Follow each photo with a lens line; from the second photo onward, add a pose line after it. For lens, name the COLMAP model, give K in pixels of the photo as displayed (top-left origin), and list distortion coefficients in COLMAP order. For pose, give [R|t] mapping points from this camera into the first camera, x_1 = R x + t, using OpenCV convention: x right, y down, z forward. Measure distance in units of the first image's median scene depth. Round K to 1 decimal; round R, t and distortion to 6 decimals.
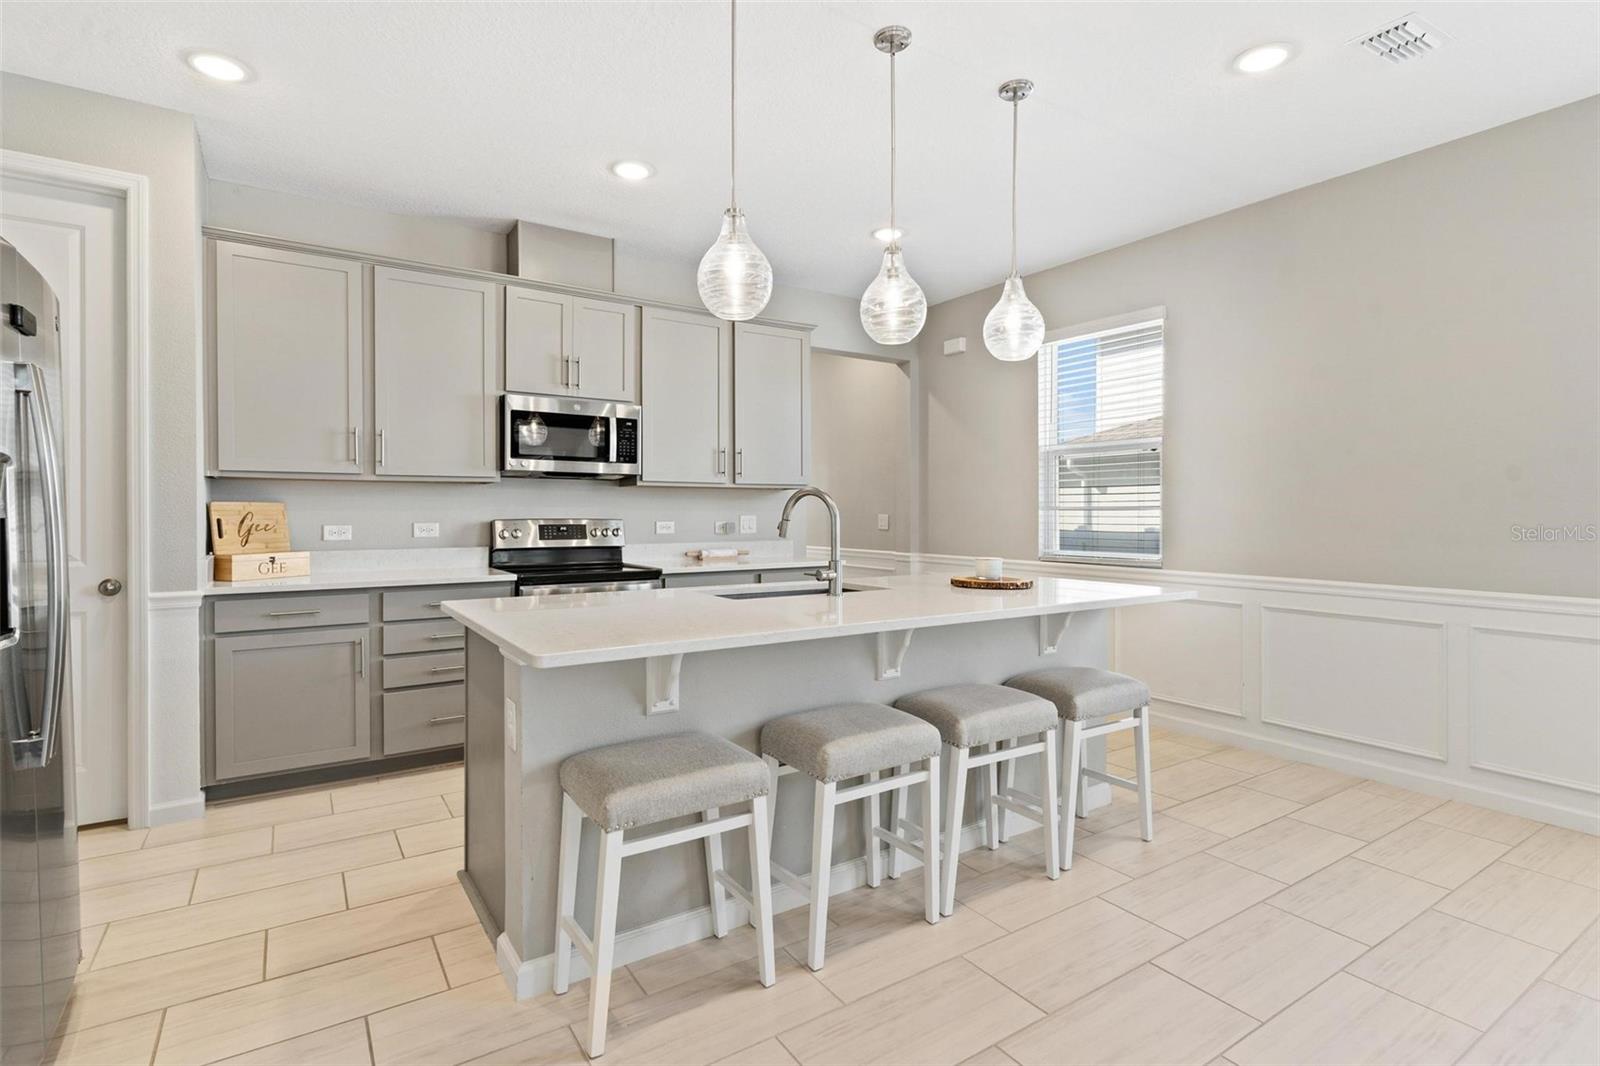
lens RADIAL K [[783.9, 0, 793.9], [0, 783.9, 520.0], [0, 0, 1]] dist [0.001123, -0.000728]
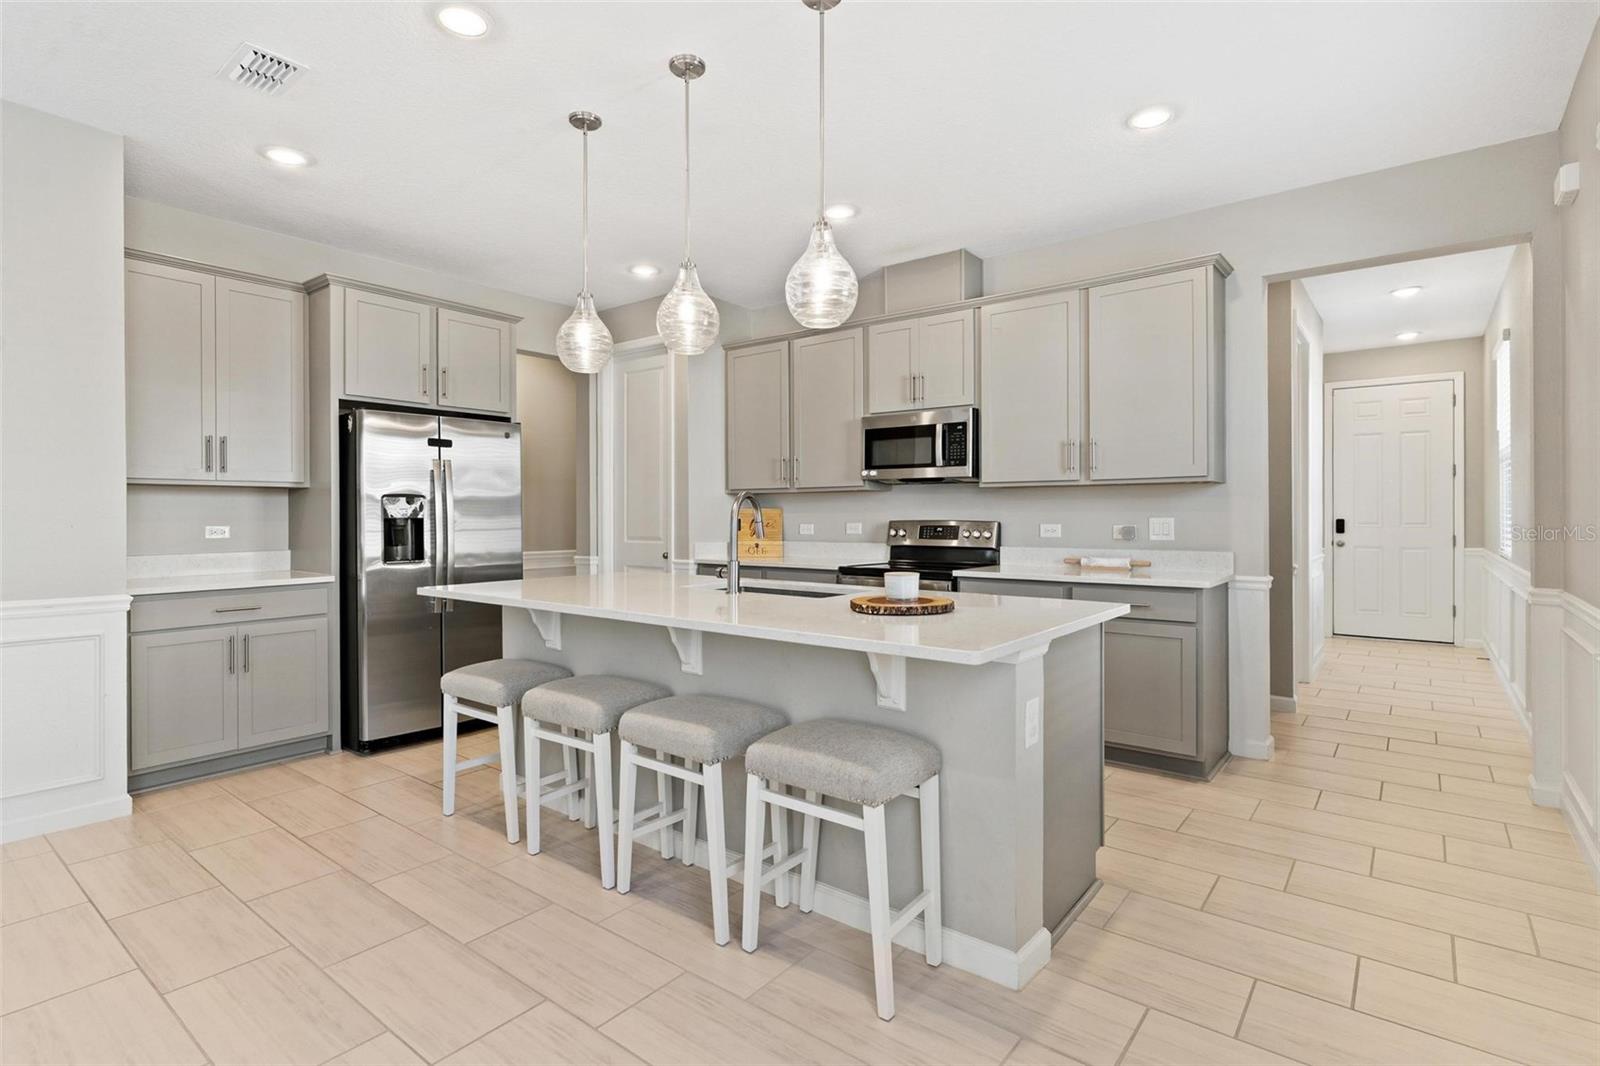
lens RADIAL K [[783.9, 0, 795.5], [0, 783.9, 520.0], [0, 0, 1]] dist [0.001123, -0.000728]
pose [[0.317168, 0.005354, -0.948354, 0.748779], [-0.006148, 0.999975, 0.003589, -0.005146], [0.948349, 0.004692, 0.317193, 0.516290]]
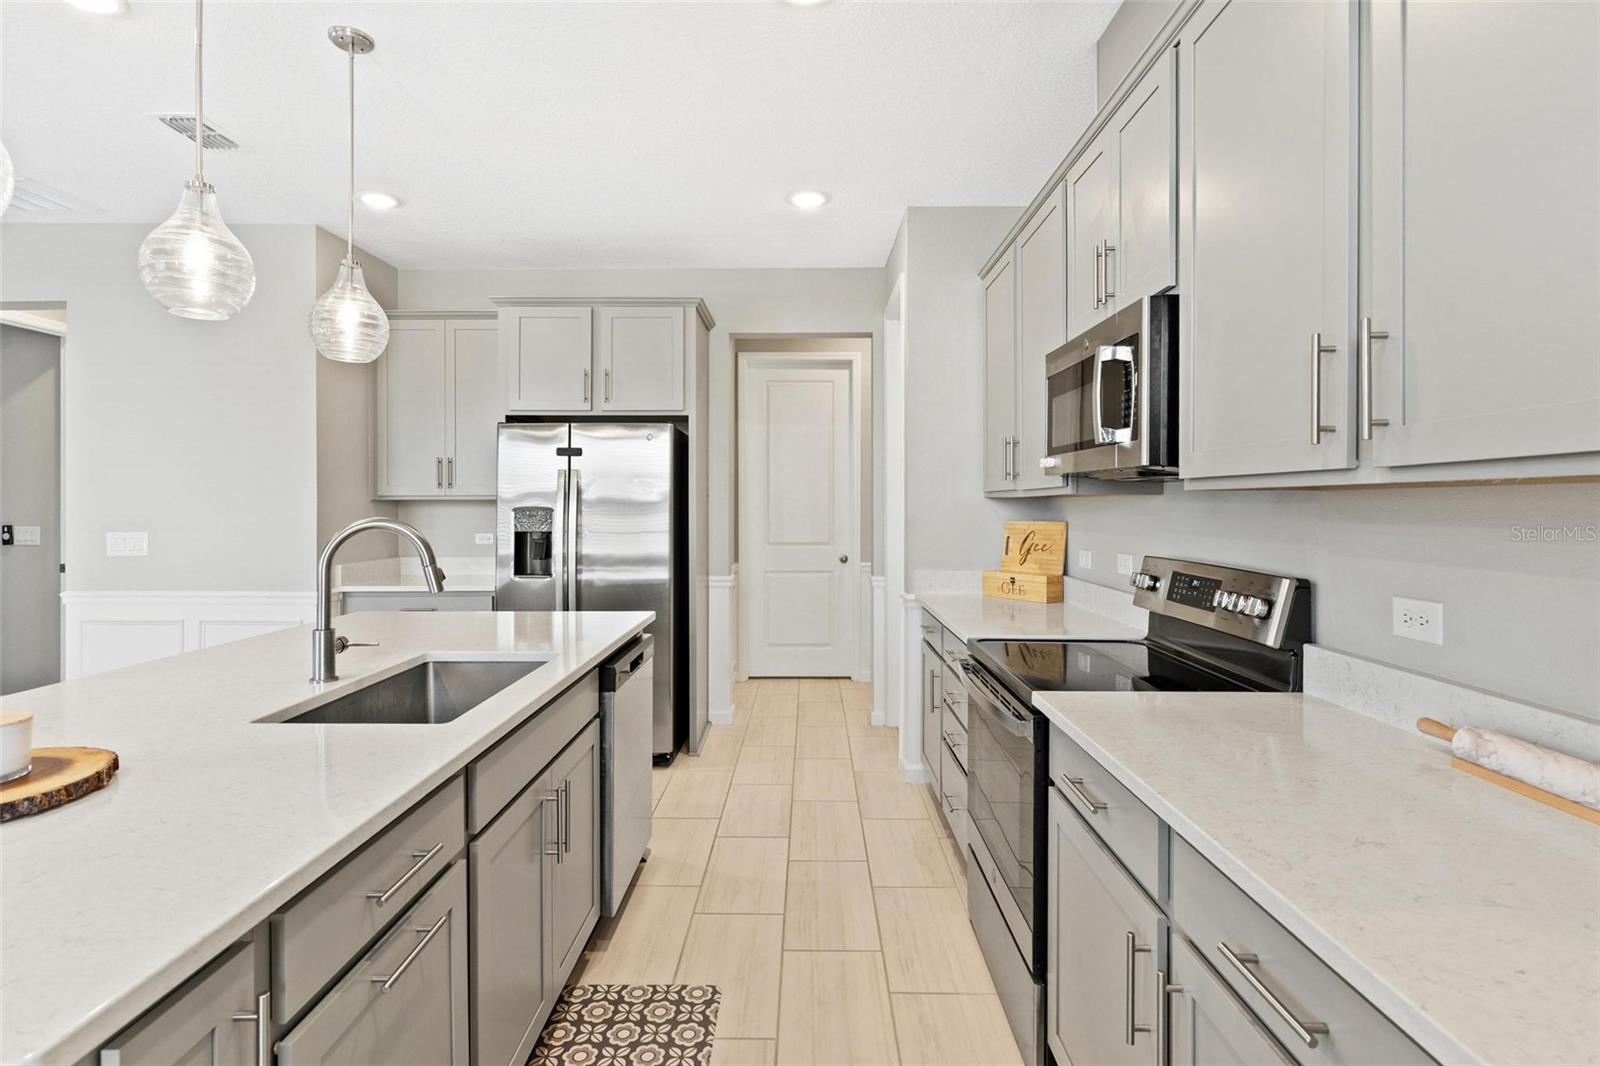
lens RADIAL K [[783.9, 0, 800.6], [0, 783.9, 508.1], [0, 0, 1]] dist [0.001123, -0.000728]
pose [[-0.554444, 0.002872, -0.832216, 0.266433], [-0.007921, 0.999931, 0.008728, -0.041269], [0.832183, 0.011431, -0.554383, 1.181129]]
